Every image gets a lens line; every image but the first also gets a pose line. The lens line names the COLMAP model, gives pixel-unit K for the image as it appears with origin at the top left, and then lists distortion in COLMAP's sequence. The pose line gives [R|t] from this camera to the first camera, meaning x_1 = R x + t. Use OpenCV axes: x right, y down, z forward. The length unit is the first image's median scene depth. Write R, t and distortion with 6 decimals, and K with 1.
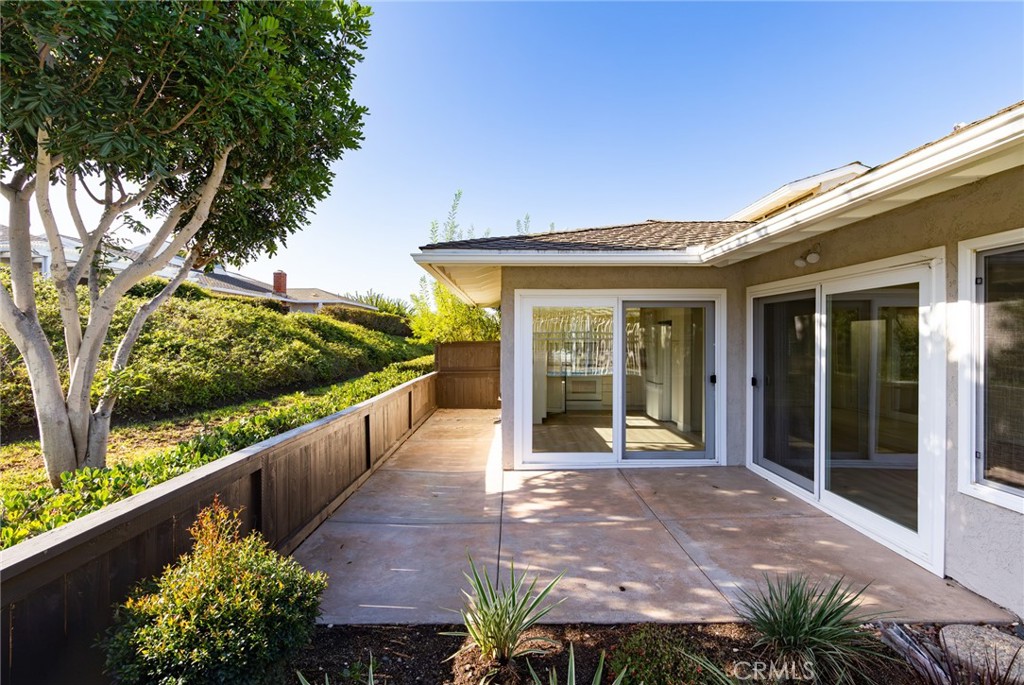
lens RADIAL K [[465.2, 0, 511.8], [0, 465.2, 339.7], [0, 0, 1]] dist [0.000449, 0.001145]
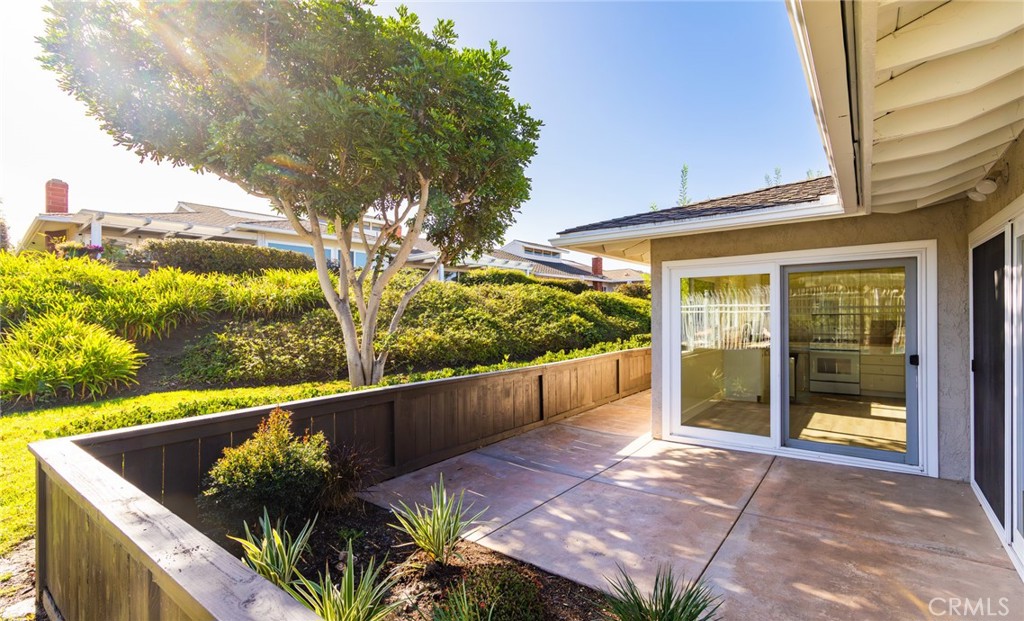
lens RADIAL K [[447.6, 0, 561.9], [0, 447.6, 312.3], [0, 0, 1]] dist [0.002608, 0.000468]
pose [[0.826124, -0.011907, -0.563363, 0.382758], [0.009842, 0.999929, -0.006701, 0.006516], [0.563403, -0.000009, 0.826183, 0.069848]]
